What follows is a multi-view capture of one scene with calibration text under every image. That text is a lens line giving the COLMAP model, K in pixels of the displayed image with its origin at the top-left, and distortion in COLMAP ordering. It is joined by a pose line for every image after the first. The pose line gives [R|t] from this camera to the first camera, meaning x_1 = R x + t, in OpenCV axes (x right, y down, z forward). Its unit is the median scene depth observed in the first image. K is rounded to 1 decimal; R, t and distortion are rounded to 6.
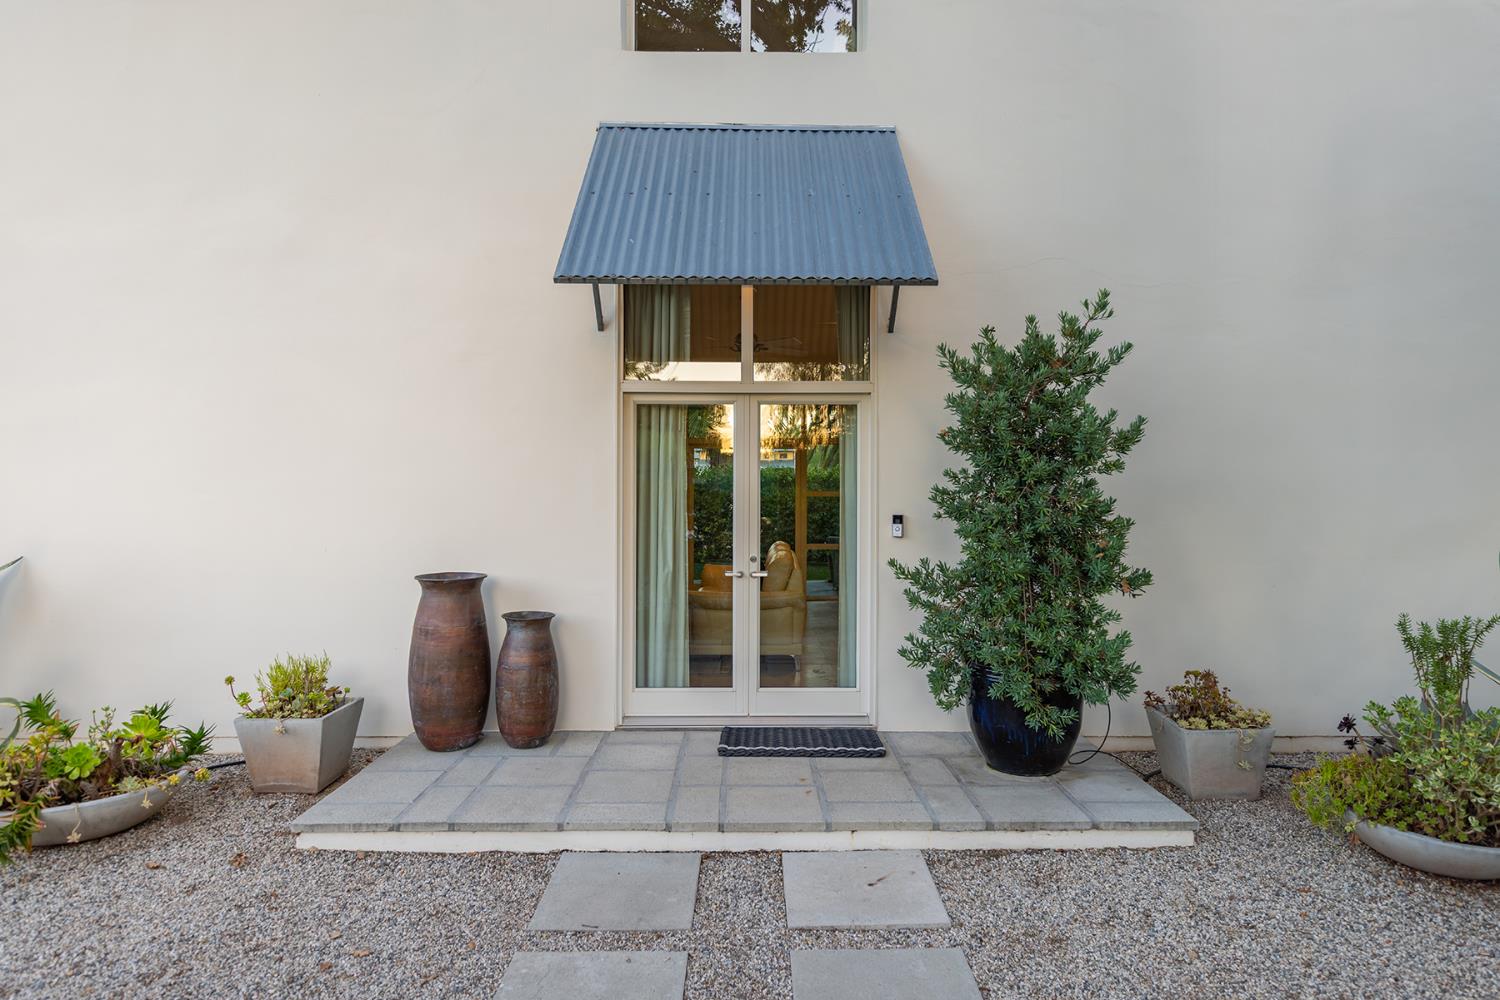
lens RADIAL K [[885.0, 0, 748.5], [0, 885.0, 487.9], [0, 0, 1]] dist [0.006749, 0.000473]
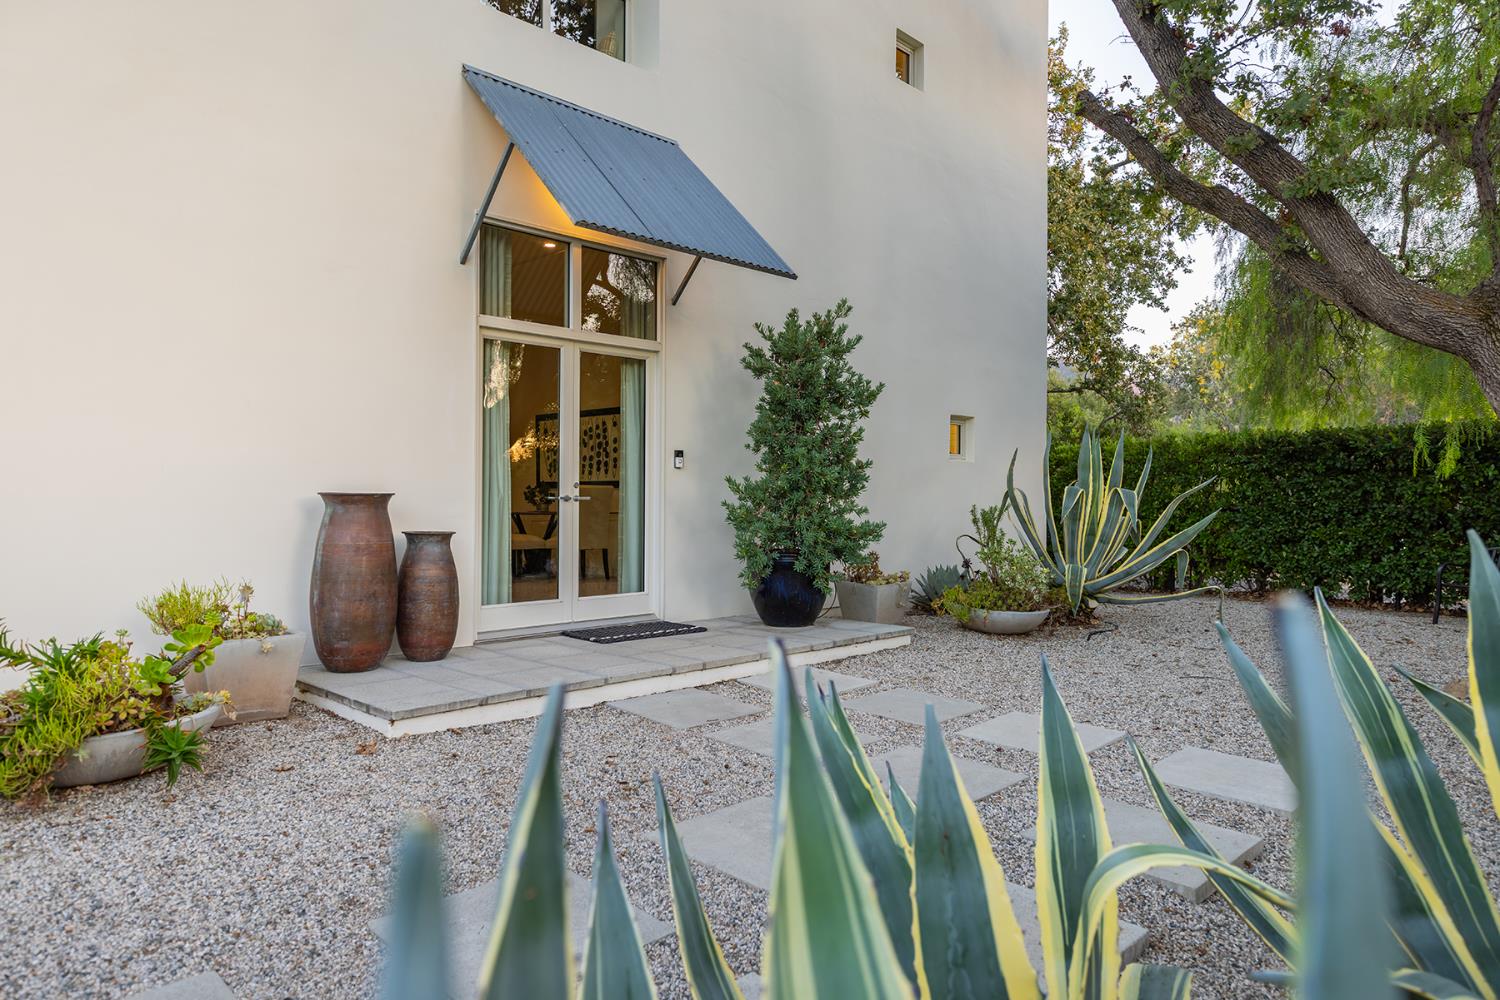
lens RADIAL K [[975.0, 0, 748.2], [0, 975.0, 494.1], [0, 0, 1]] dist [-0.001145, 0.000281]
pose [[0.706563, 0.003822, 0.707640, -0.783638], [-0.004840, 0.999988, -0.000568, 0.098543], [-0.707634, -0.003024, 0.706573, -0.055821]]
